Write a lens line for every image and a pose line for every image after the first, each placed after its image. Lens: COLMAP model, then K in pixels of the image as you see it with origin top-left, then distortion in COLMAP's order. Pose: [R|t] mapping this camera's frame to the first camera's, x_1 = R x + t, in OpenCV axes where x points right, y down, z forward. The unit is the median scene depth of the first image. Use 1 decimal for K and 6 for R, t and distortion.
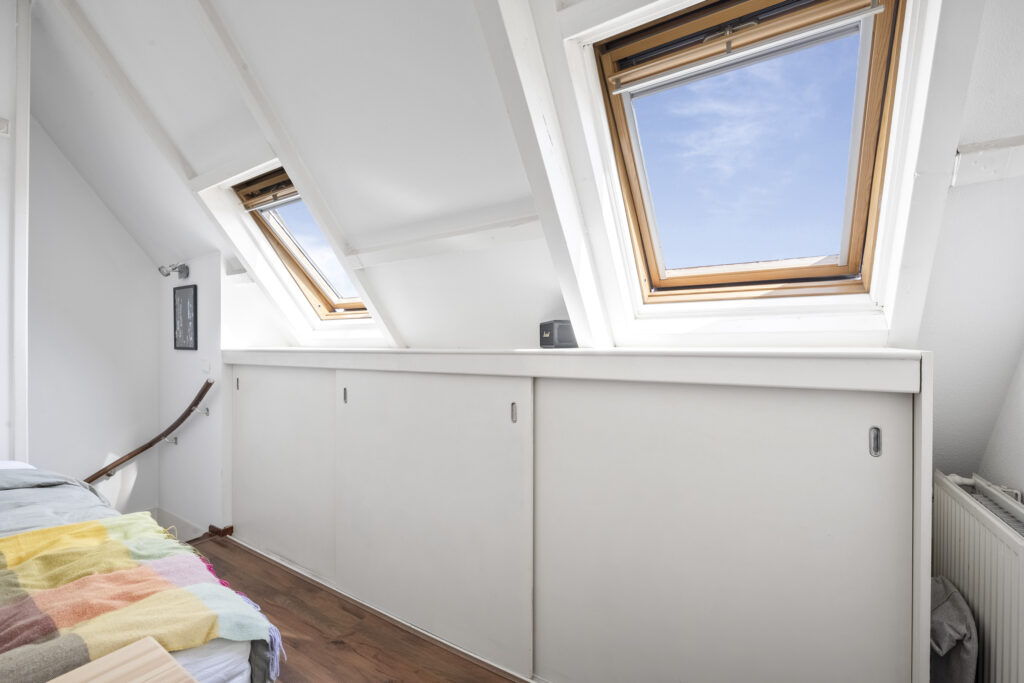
lens RADIAL K [[431.4, 0, 512.0], [0, 431.4, 341.5], [0, 0, 1]] dist [-0.000881, -0.000144]
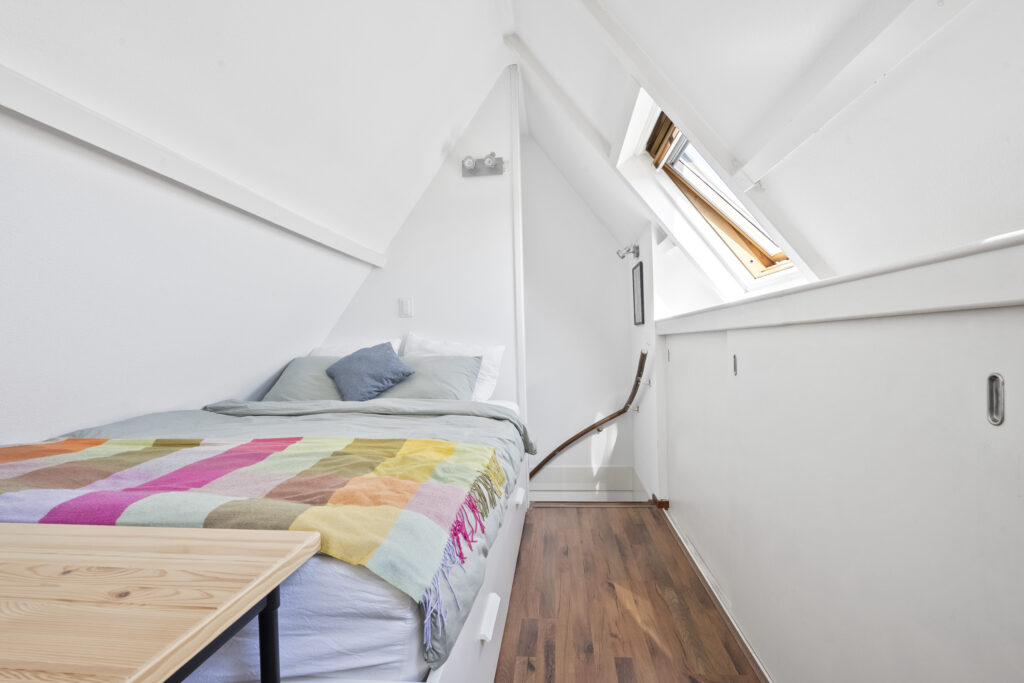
lens RADIAL K [[444.0, 0, 517.3], [0, 444.0, 348.2], [0, 0, 1]] dist [-0.017201, 0.000148]
pose [[0.441228, -0.006156, -0.897374, 0.121880], [0.032909, 0.999415, 0.009325, 0.073265], [0.896792, -0.033647, 0.441172, 0.313480]]
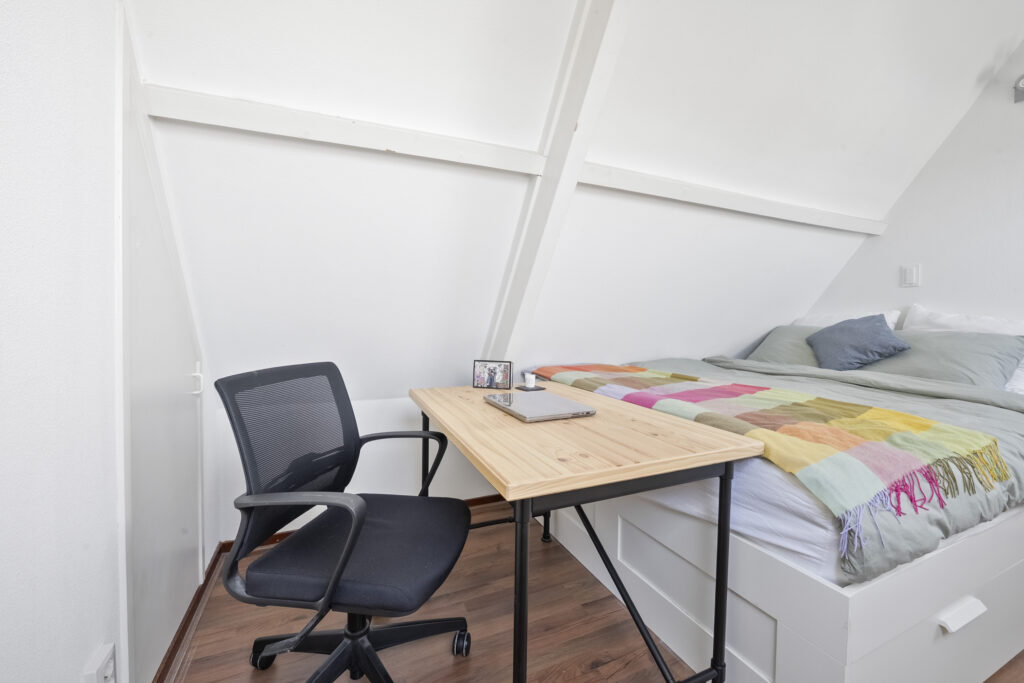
lens RADIAL K [[421.7, 0, 518.2], [0, 421.7, 332.7], [0, 0, 1]] dist [-0.002748, -0.000202]
pose [[-0.554843, 0.019283, -0.831732, 0.295444], [-0.007081, 0.999586, 0.027898, 0.080220], [0.831925, 0.021368, -0.554476, 0.353623]]
